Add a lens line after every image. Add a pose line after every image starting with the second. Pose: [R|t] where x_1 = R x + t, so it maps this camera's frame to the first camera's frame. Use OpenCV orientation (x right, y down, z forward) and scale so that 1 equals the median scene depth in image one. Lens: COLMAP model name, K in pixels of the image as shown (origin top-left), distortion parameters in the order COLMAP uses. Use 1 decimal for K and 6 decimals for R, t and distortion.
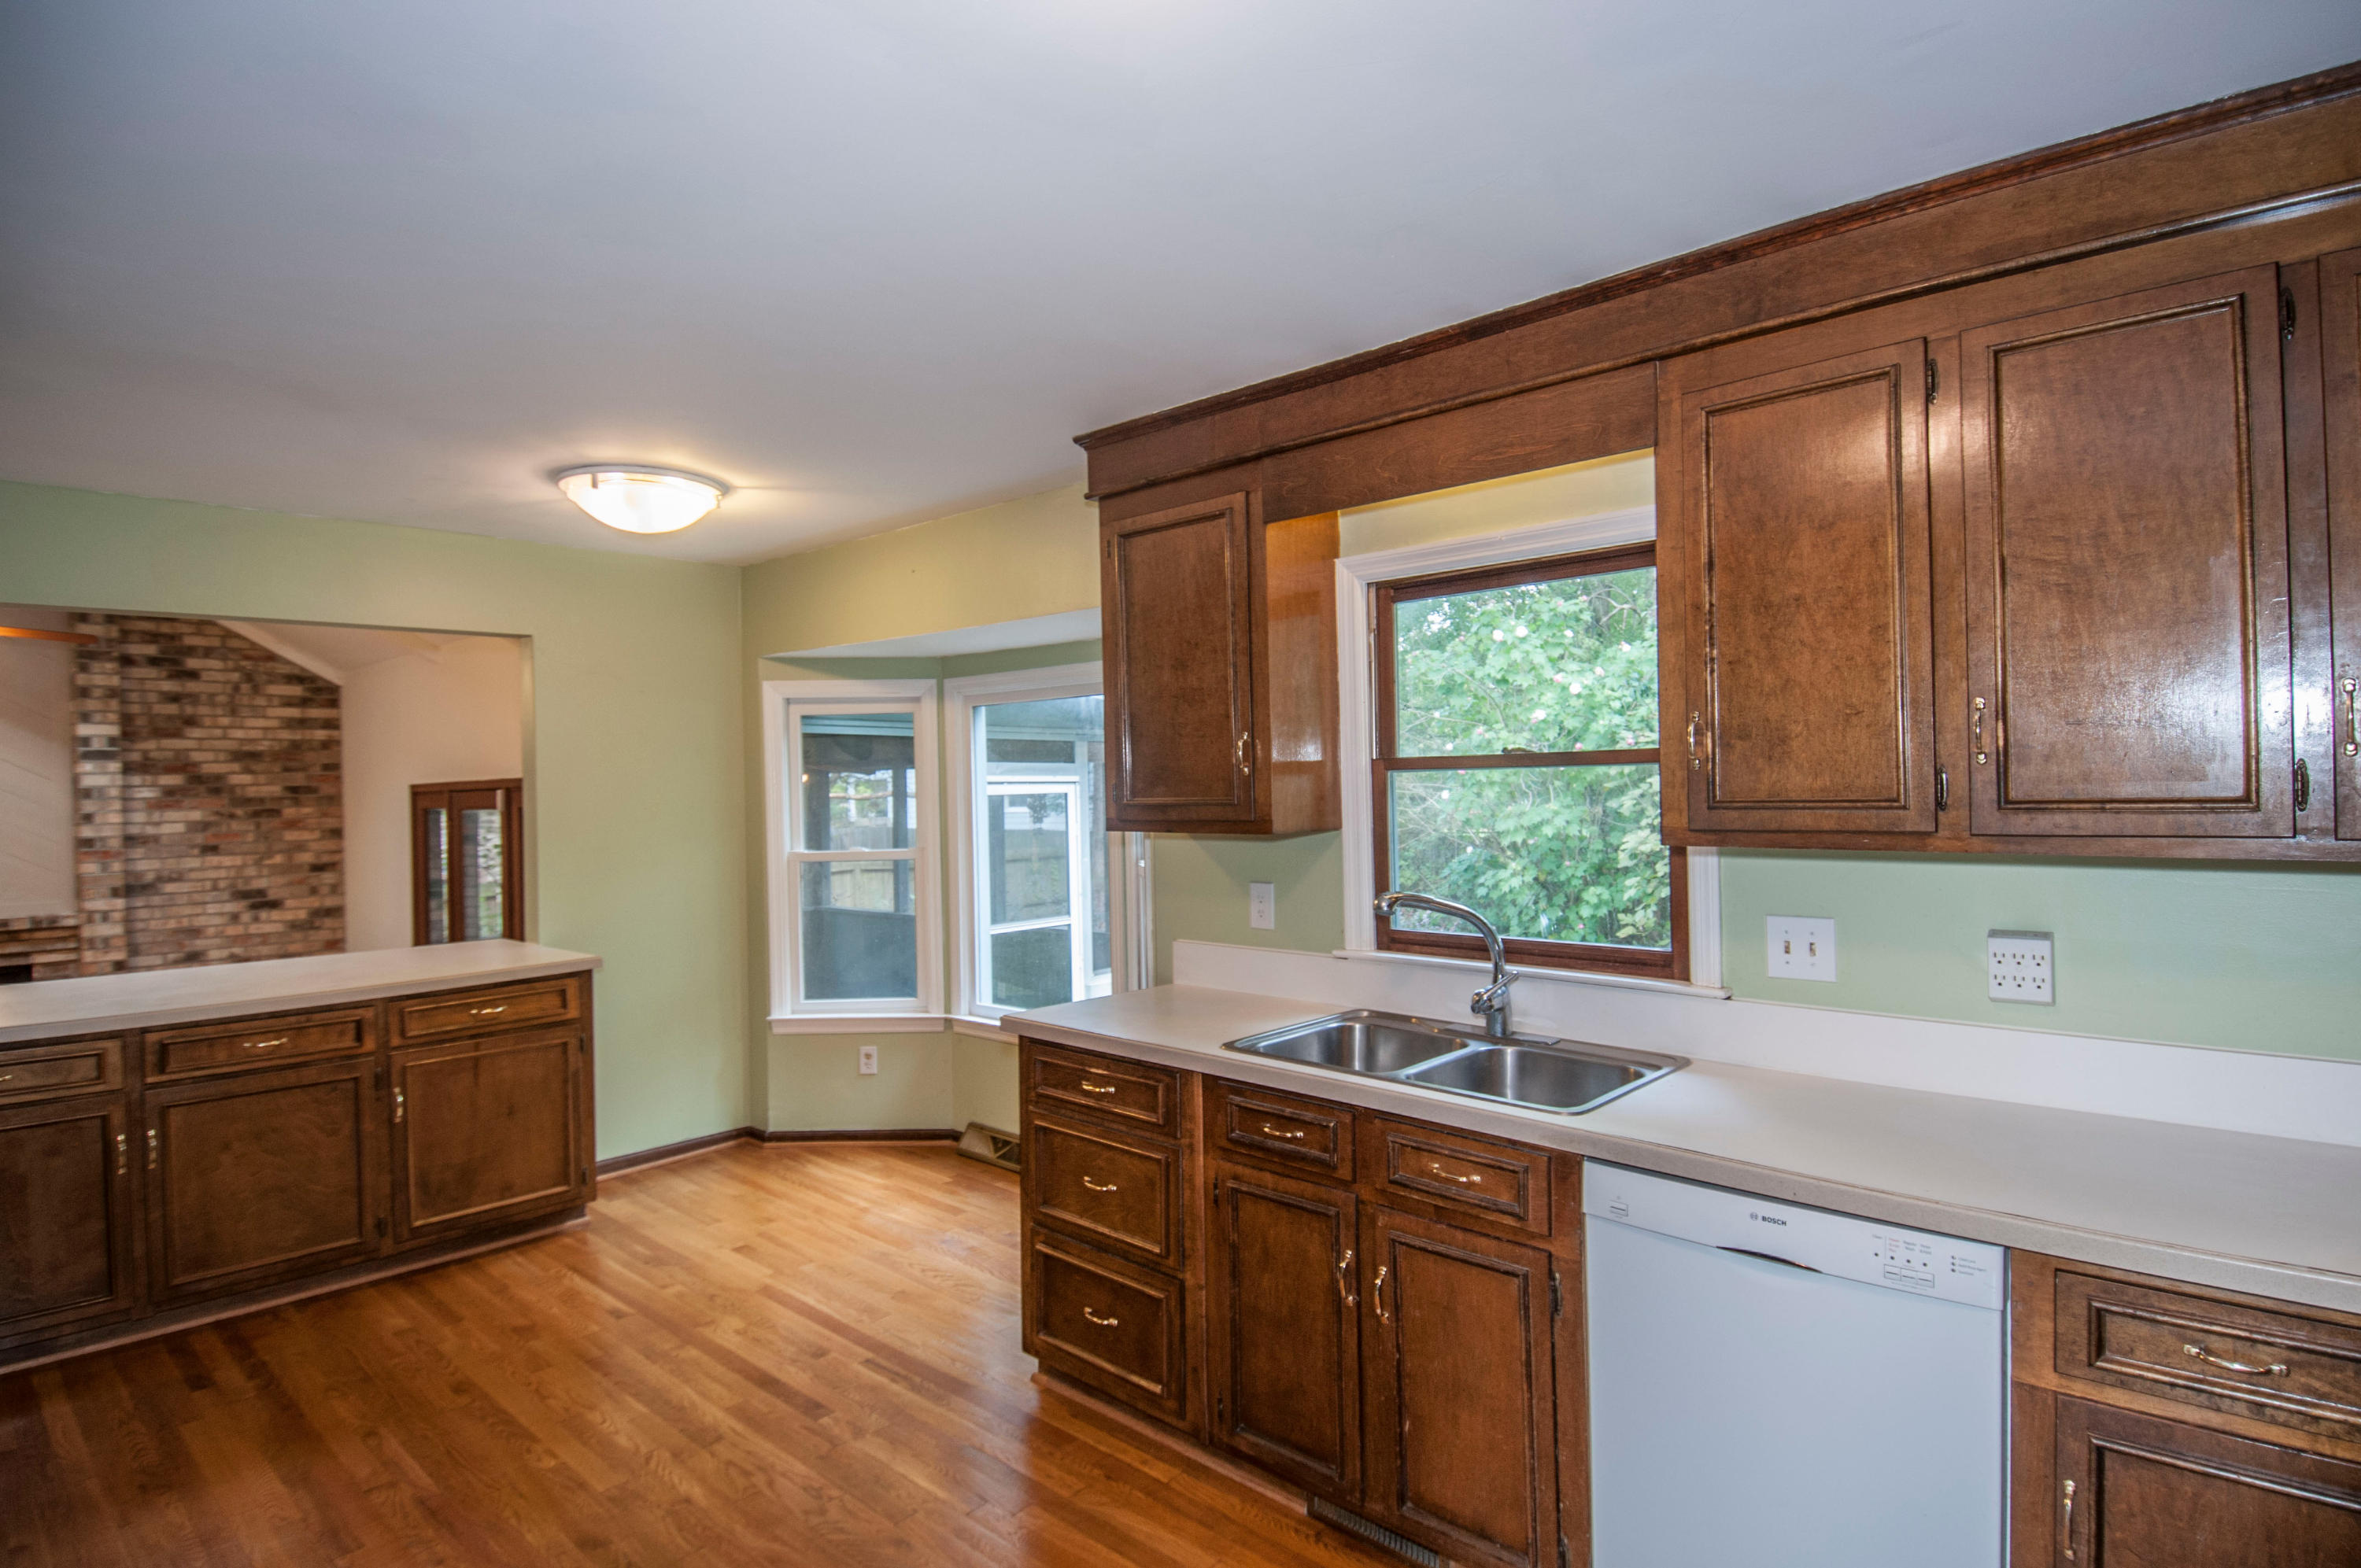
lens RADIAL K [[1226.6, 0, 1217.3], [0, 1226.6, 789.4], [0, 0, 1]] dist [0.003671, -0.020761]
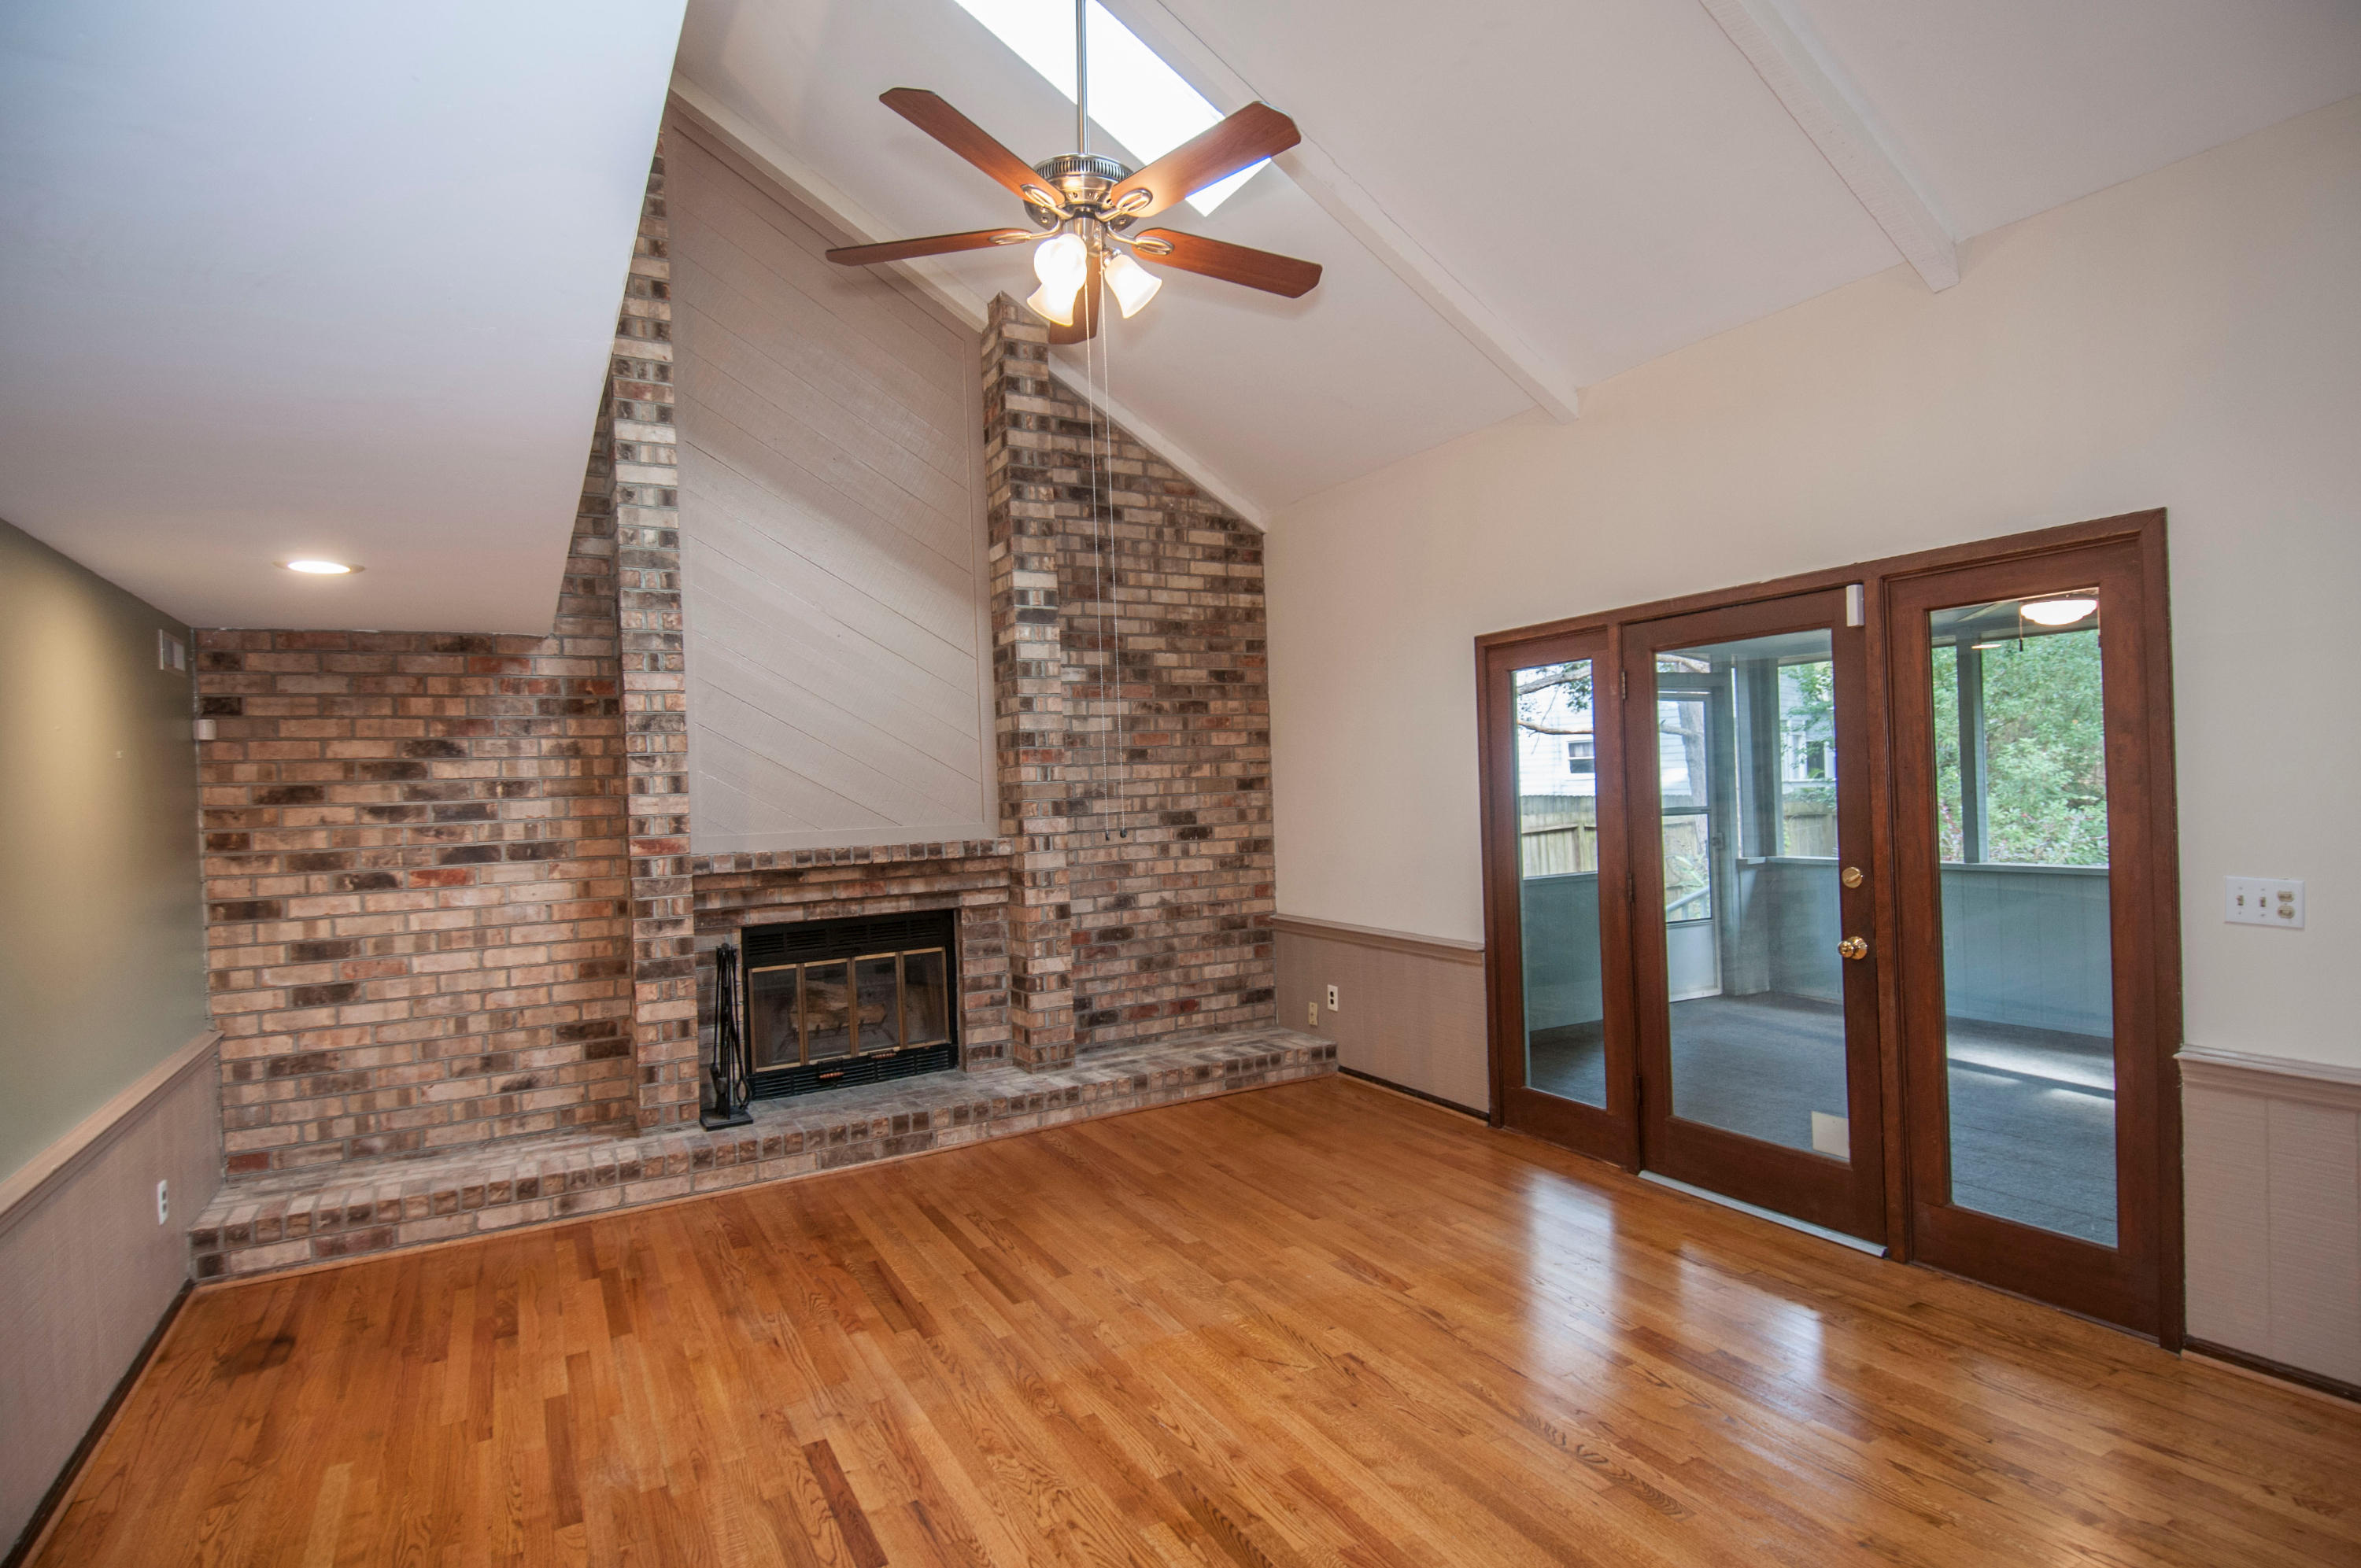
lens RADIAL K [[1221.4, 0, 1206.5], [0, 1221.4, 790.9], [0, 0, 1]] dist [0.061369, -0.065707]
pose [[0.947094, -0.013744, -0.320661, -0.552556], [0.016769, 0.999837, 0.006674, 0.066211], [0.320517, -0.011698, 0.947171, 0.321022]]
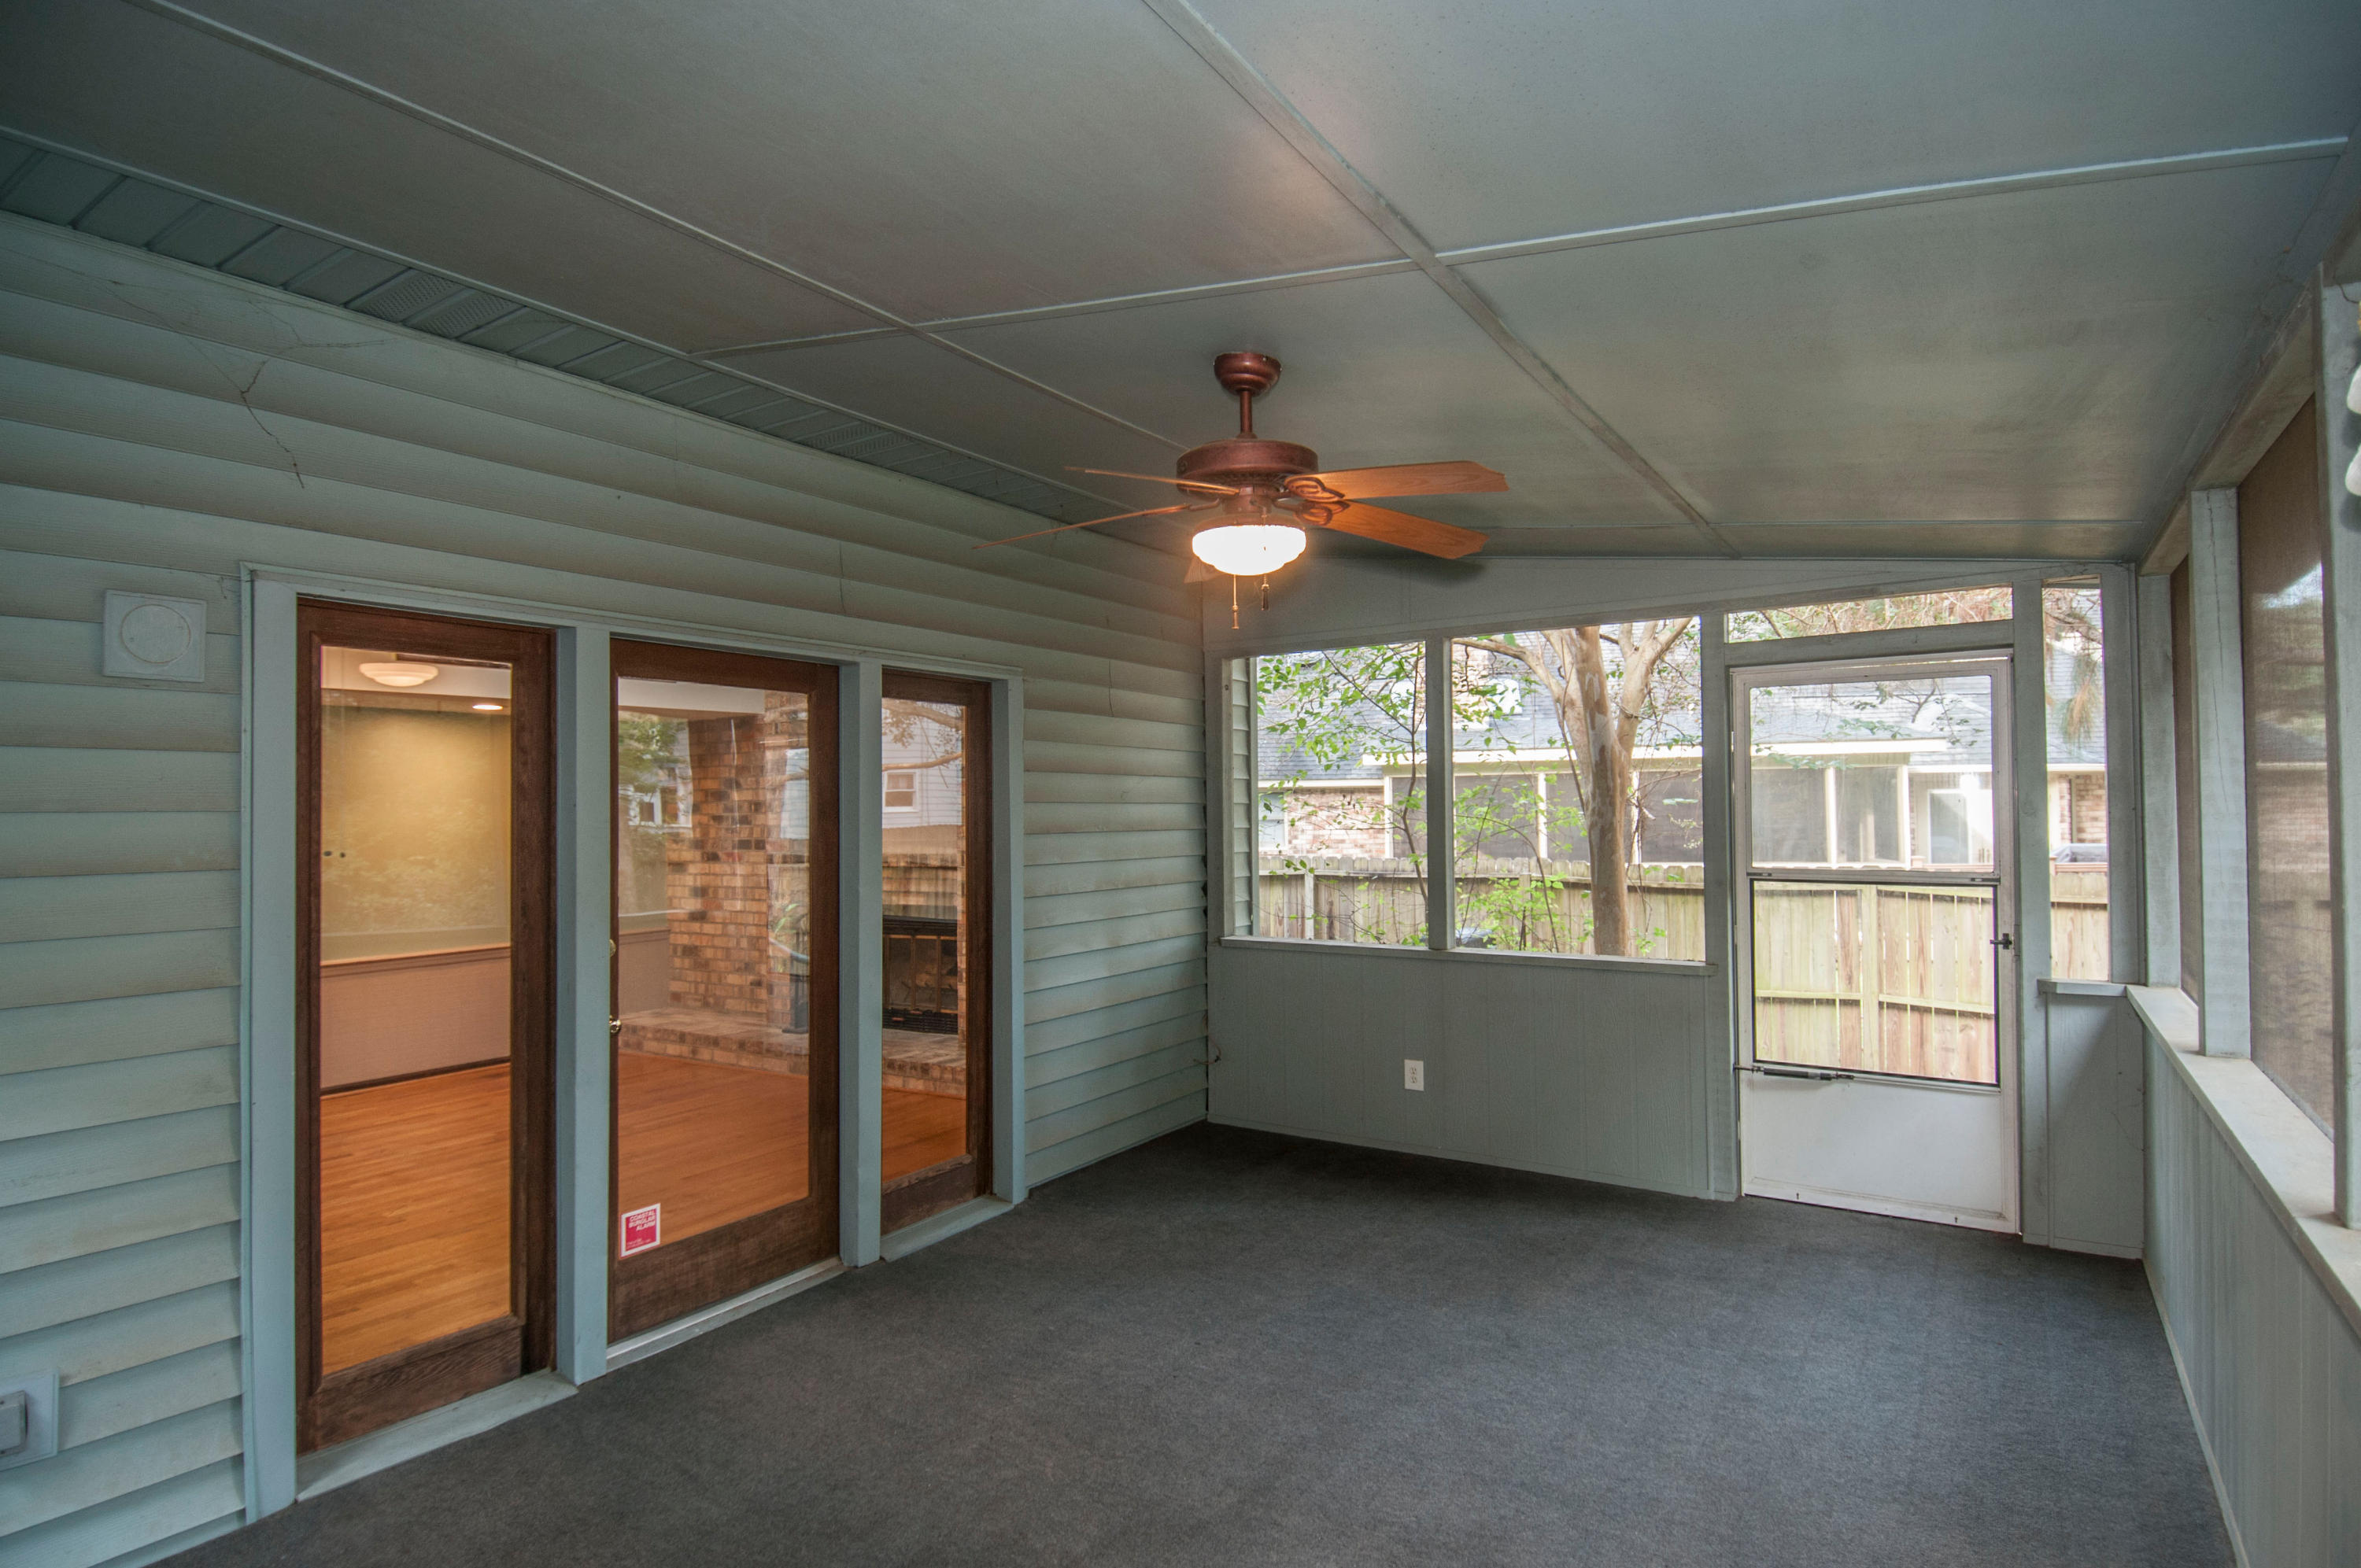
lens RADIAL K [[1221.4, 0, 1206.5], [0, 1221.4, 790.9], [0, 0, 1]] dist [0.061369, -0.065707]
pose [[0.154841, -0.003550, -0.987933, -0.042728], [0.007677, 0.999968, -0.002389, 0.056307], [0.987910, -0.007215, 0.154863, 0.952510]]
